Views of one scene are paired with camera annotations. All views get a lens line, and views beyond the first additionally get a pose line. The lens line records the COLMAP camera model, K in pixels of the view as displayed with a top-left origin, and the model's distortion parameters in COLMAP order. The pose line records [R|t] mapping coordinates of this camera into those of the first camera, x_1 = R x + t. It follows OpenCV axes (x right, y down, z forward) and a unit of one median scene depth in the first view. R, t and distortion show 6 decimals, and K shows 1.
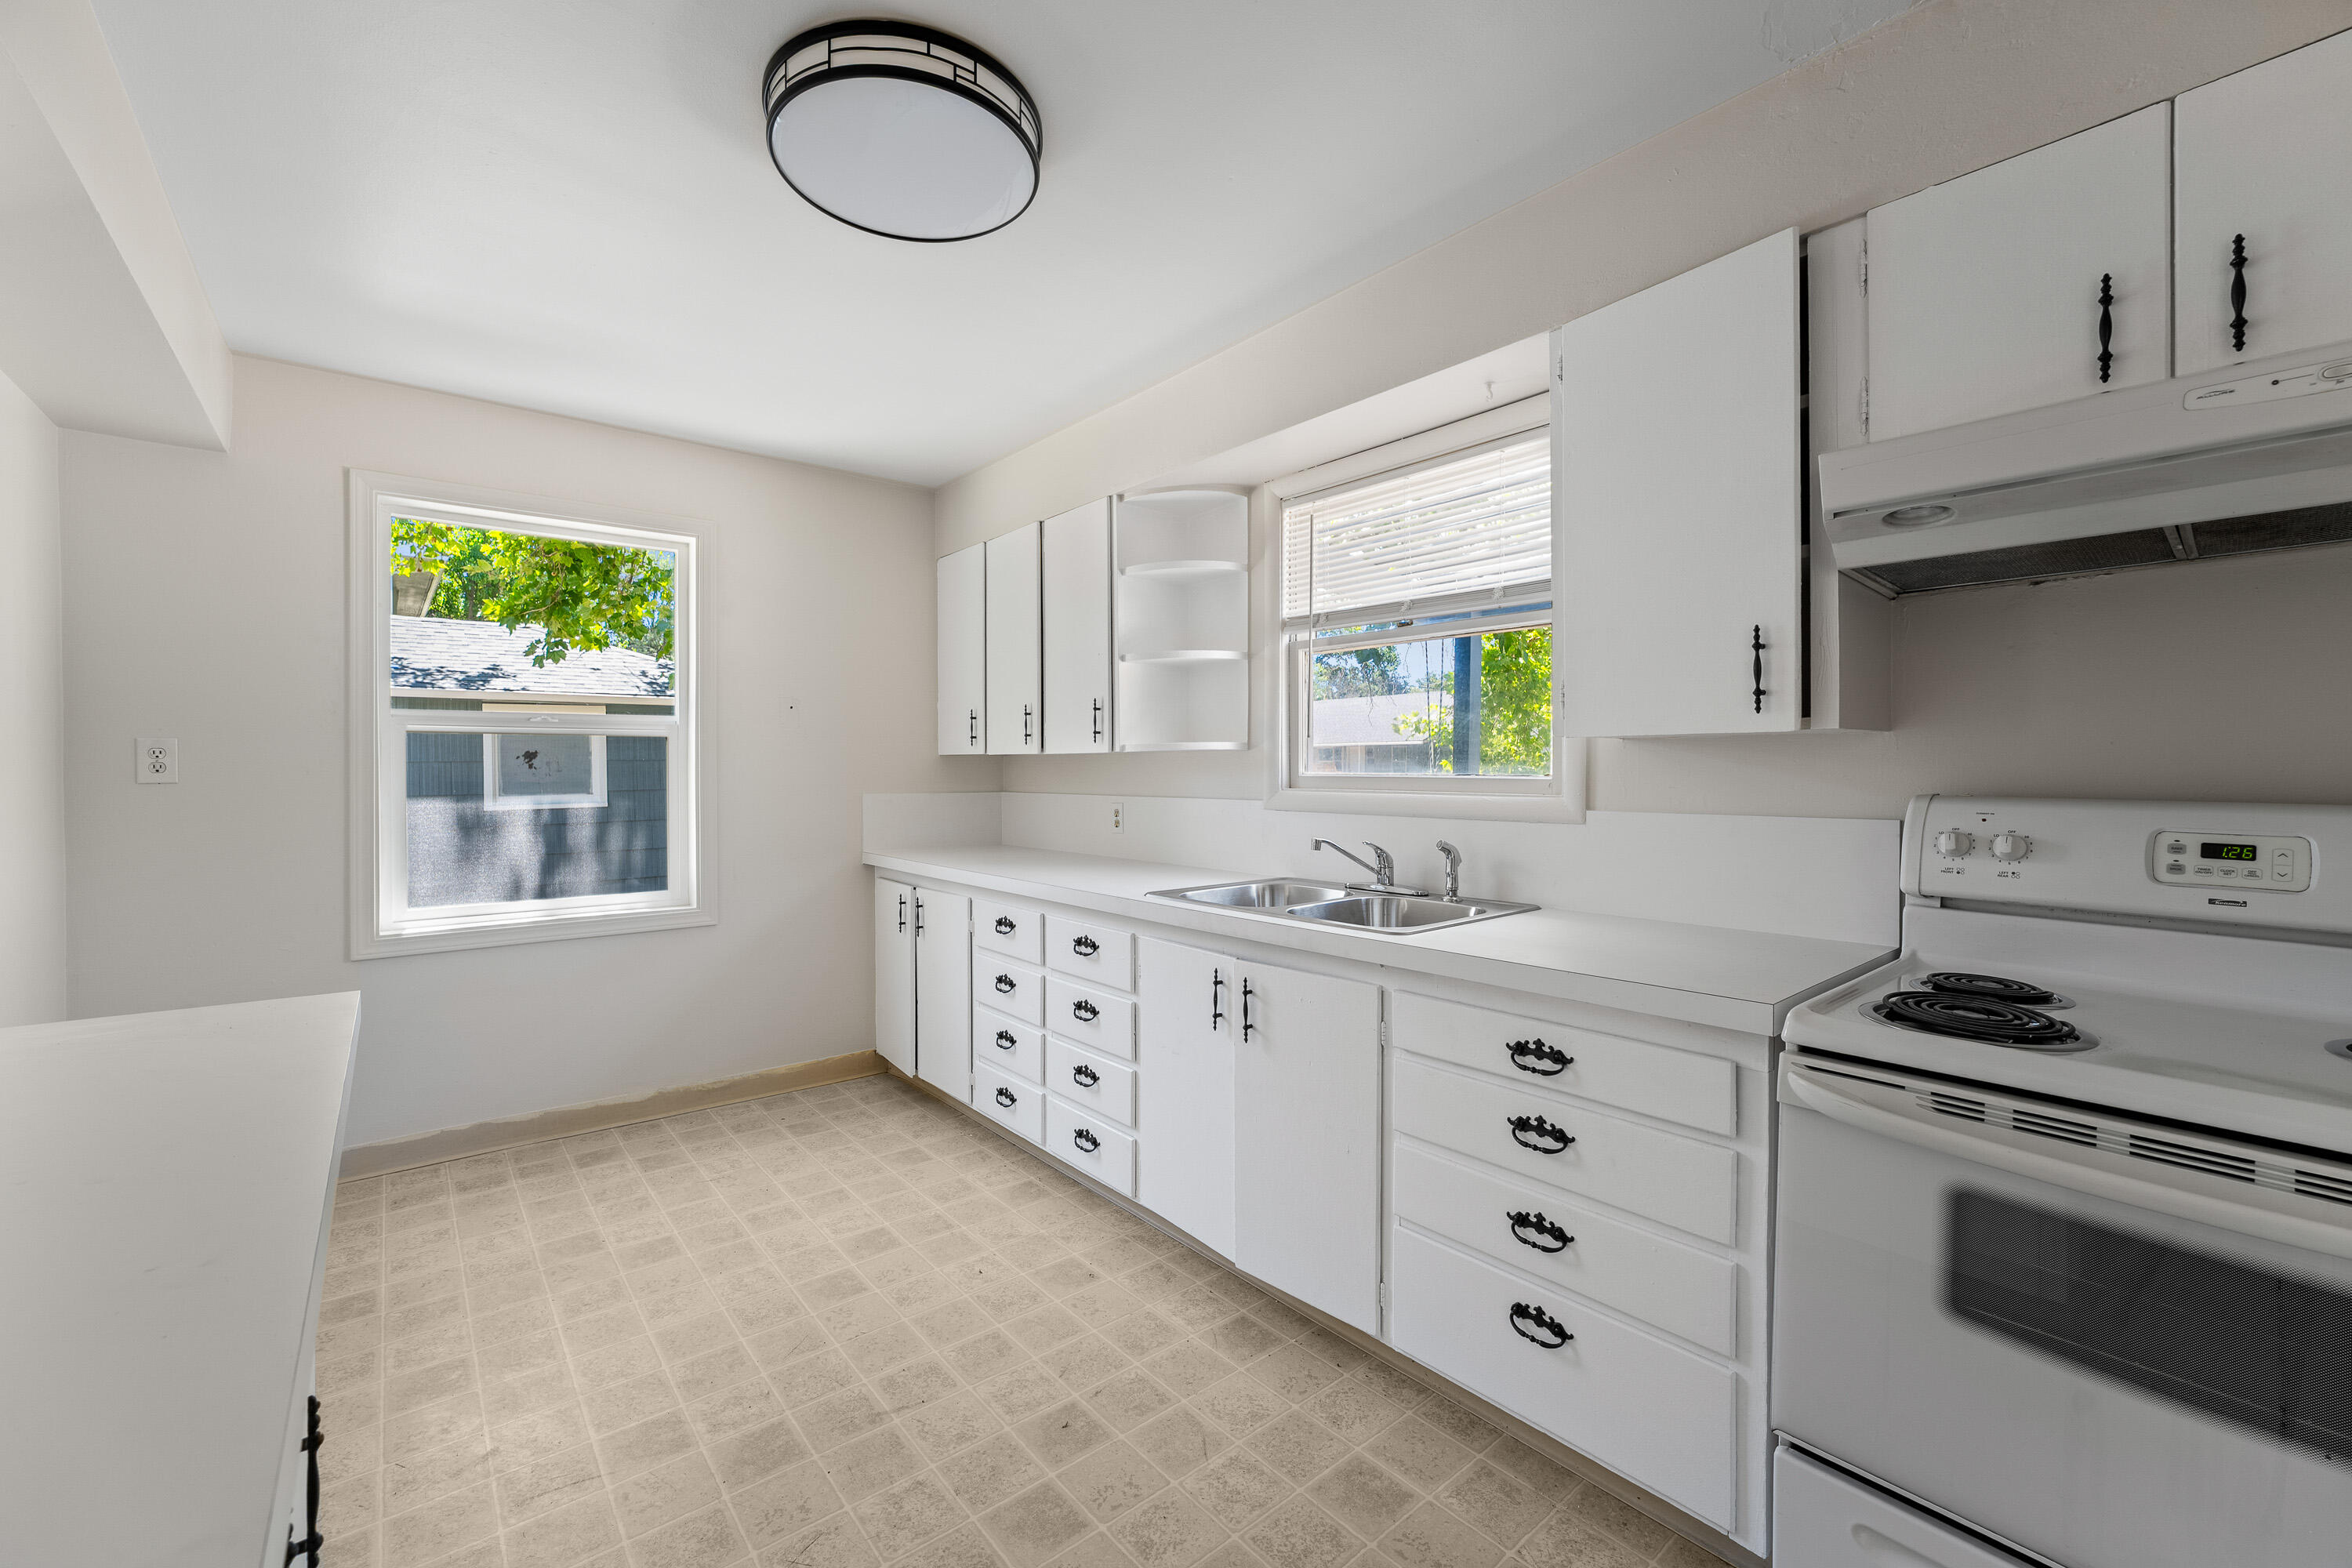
lens RADIAL K [[960.5, 0, 1175.8], [0, 960.5, 778.8], [0, 0, 1]] dist [-0.013714, 0.000378]
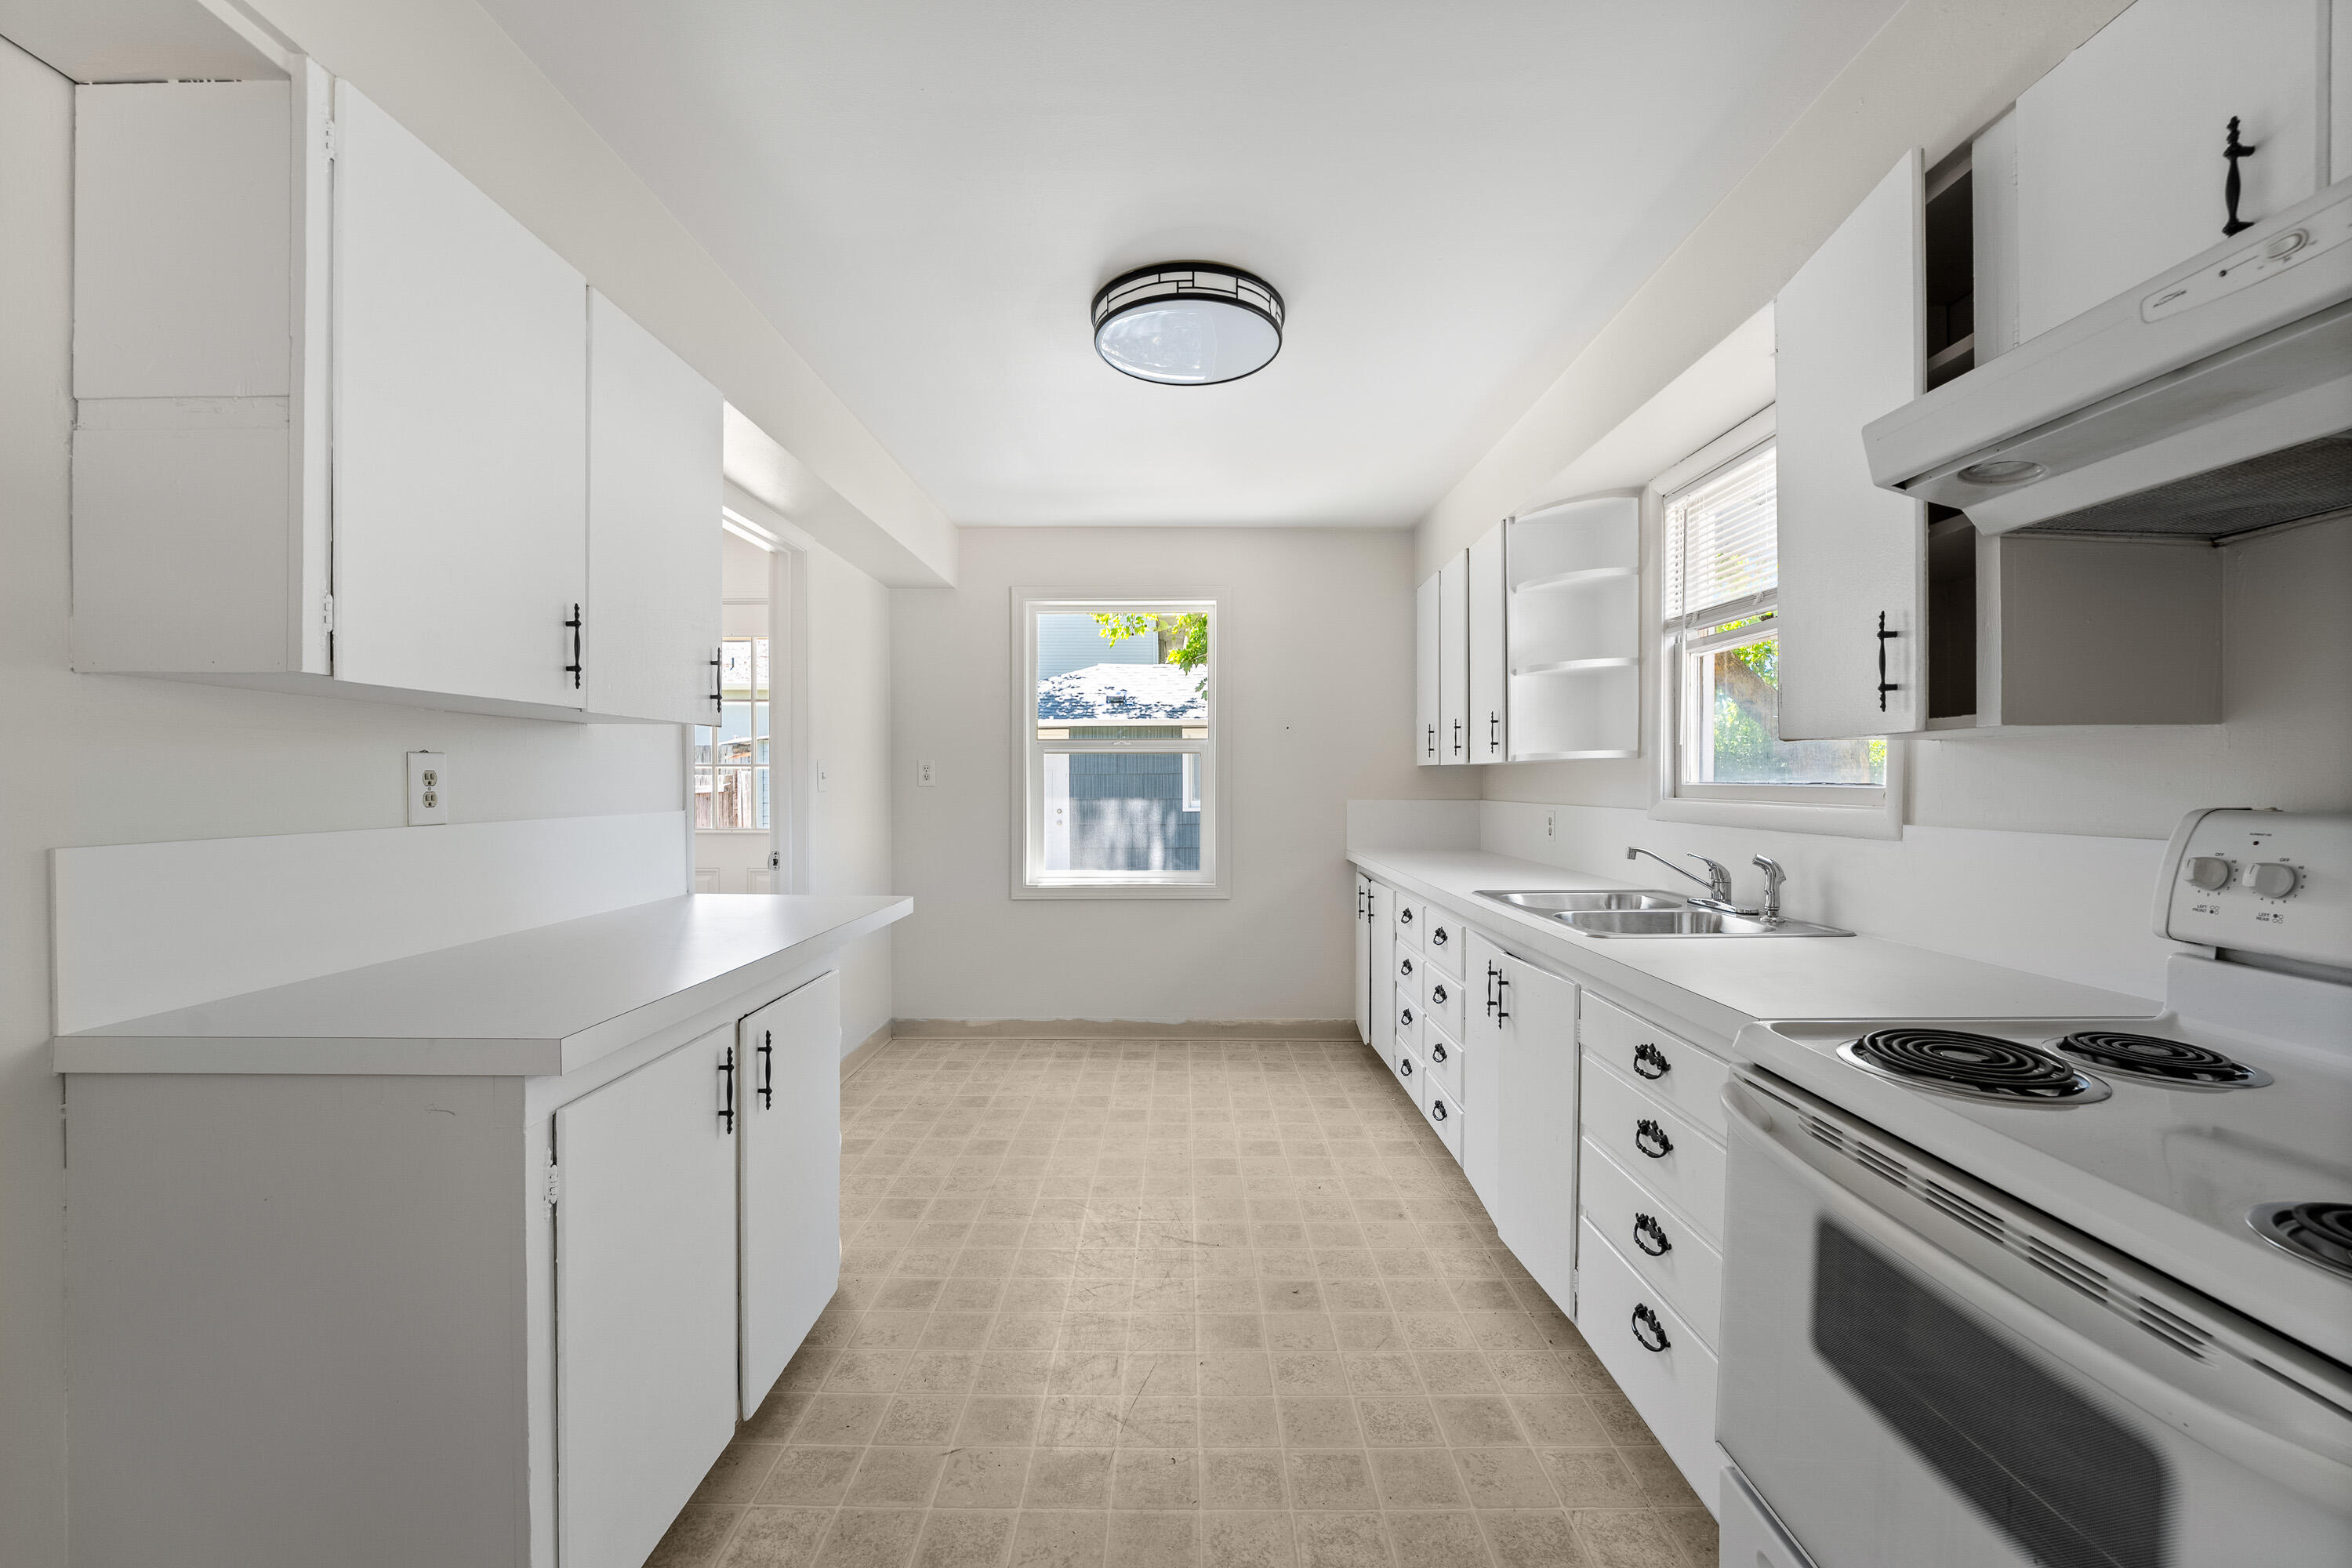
lens RADIAL K [[975.9, 0, 1171.5], [0, 975.9, 797.2], [0, 0, 1]] dist [-0.010574, -0.000040]
pose [[0.761914, 0.011765, -0.647572, 0.398384], [-0.007203, 0.999927, 0.009692, 0.003935], [0.647639, -0.002720, 0.761943, -0.064289]]
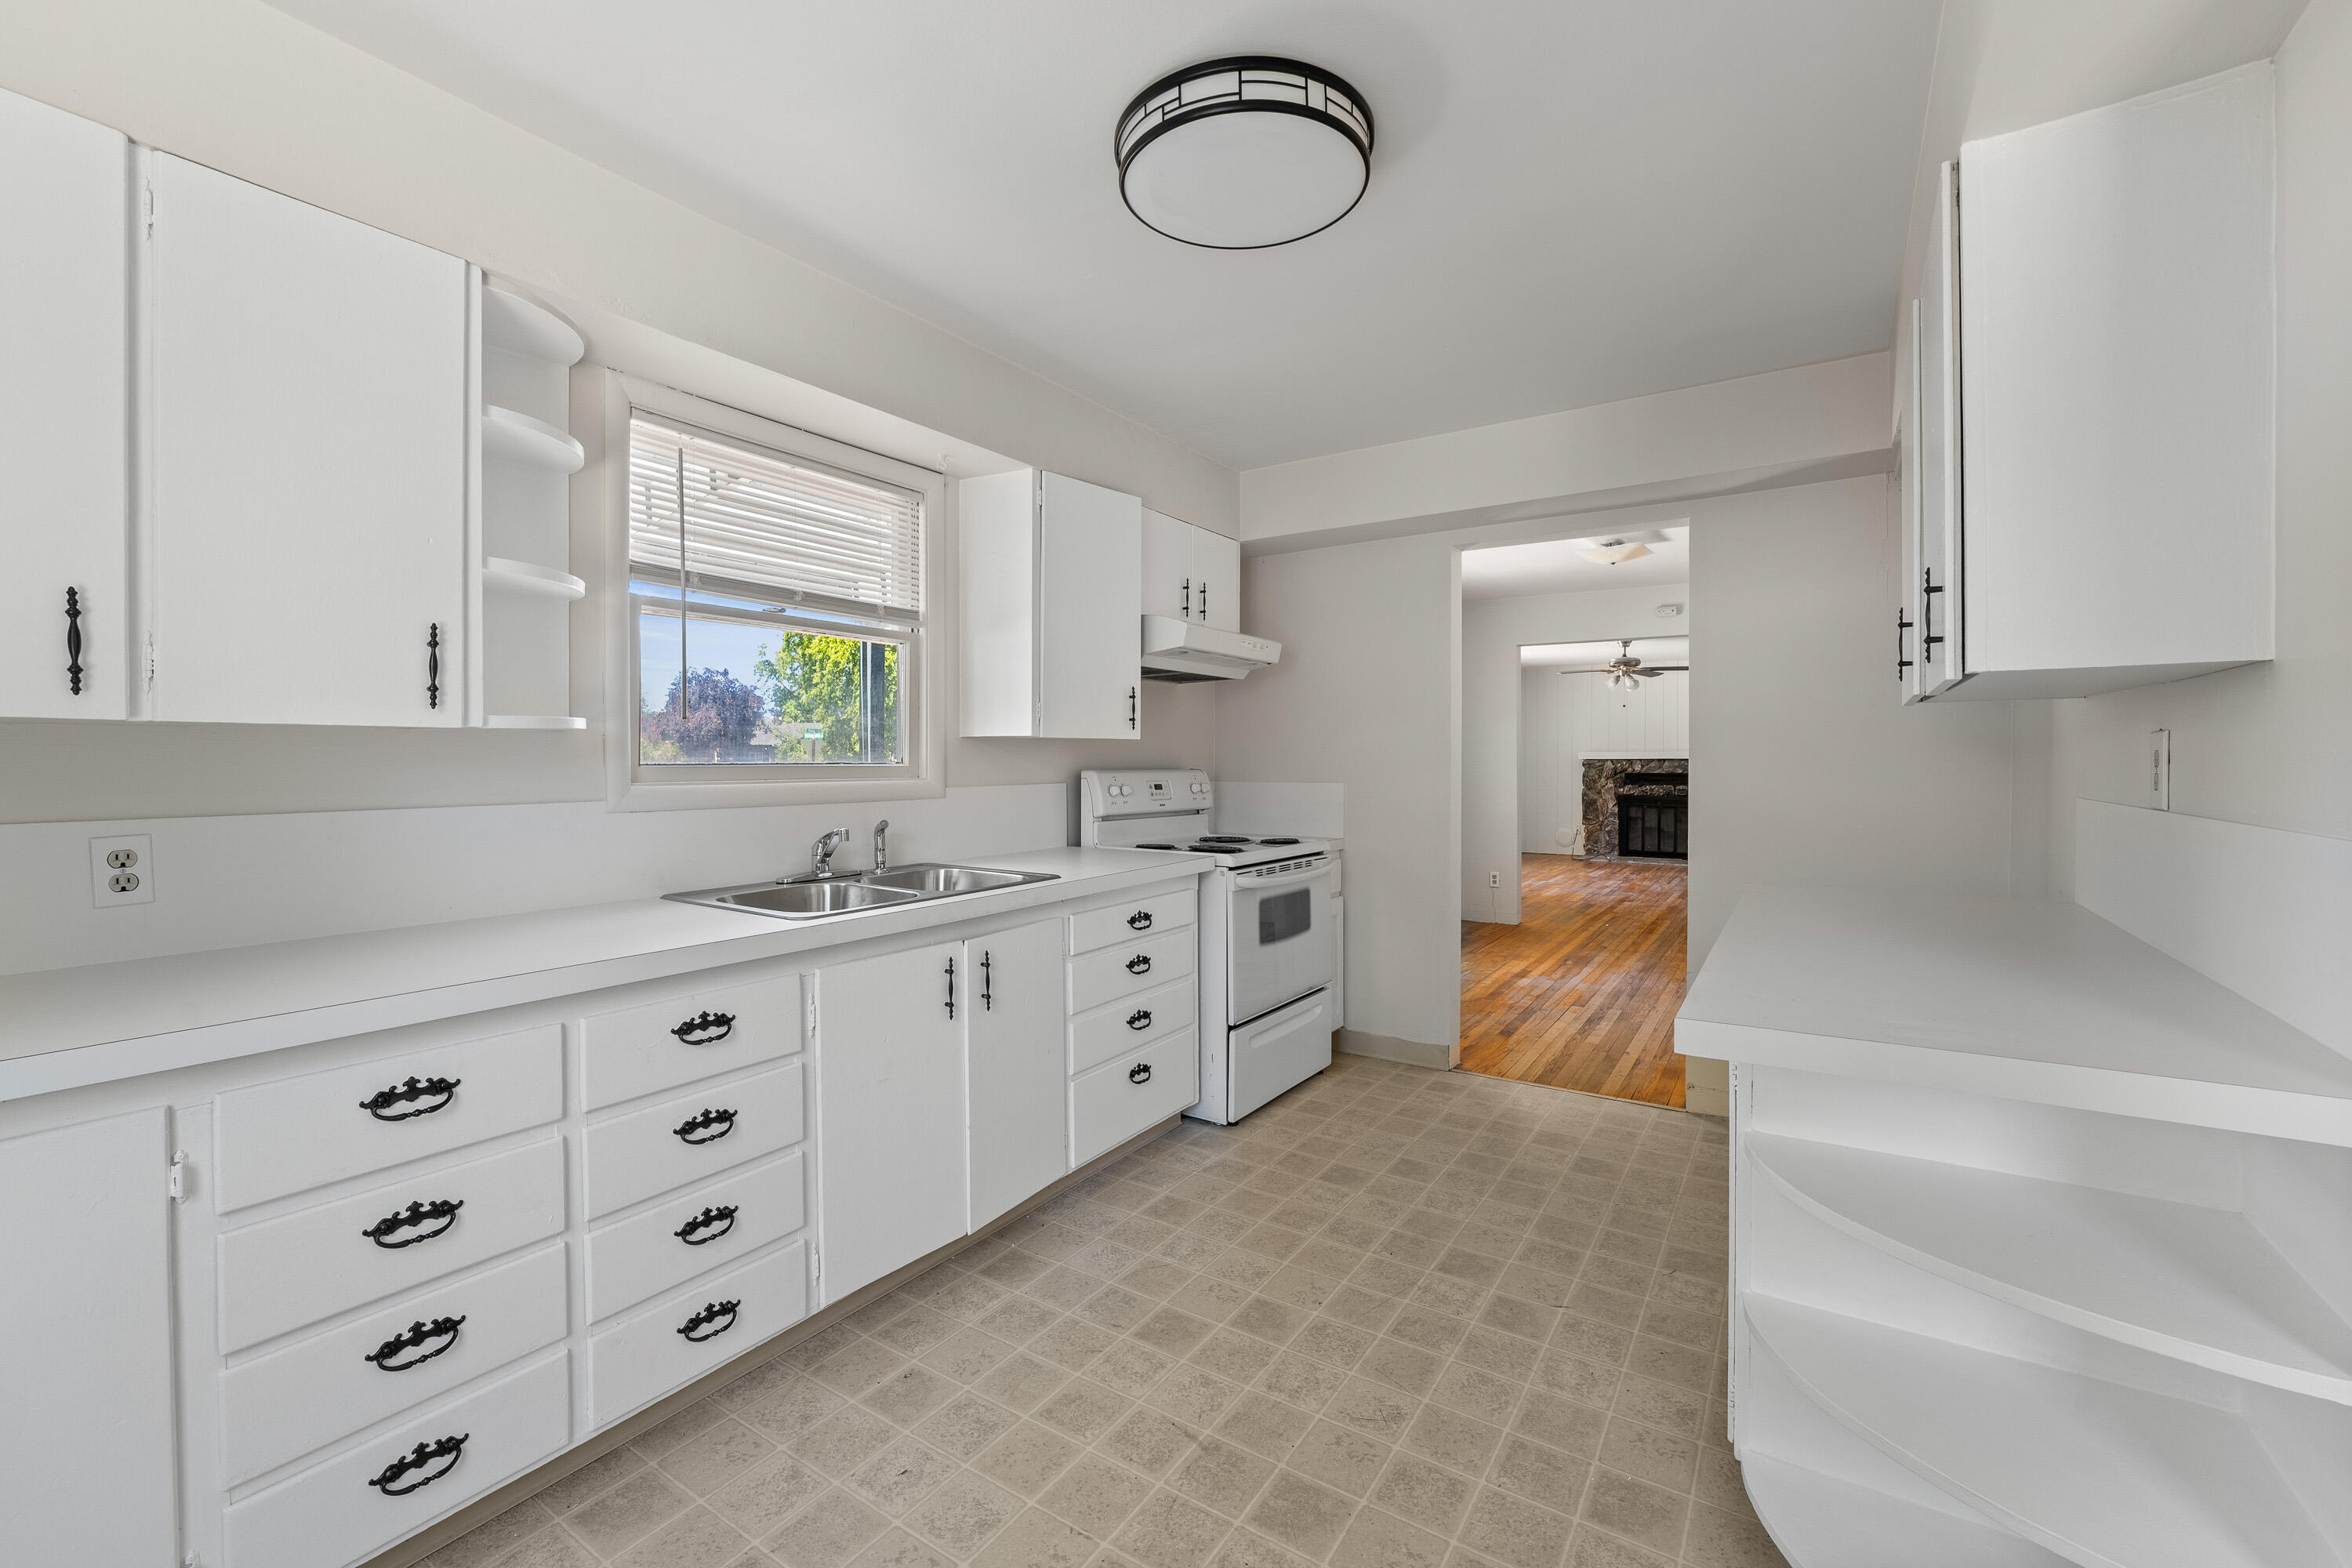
lens RADIAL K [[965.4, 0, 1181.0], [0, 965.4, 771.7], [0, 0, 1]] dist [-0.011112, -0.000054]
pose [[-0.292269, -0.014278, 0.956230, -0.817865], [0.010088, 0.999787, 0.018012, -0.009637], [-0.956283, 0.014911, -0.292062, 0.880963]]
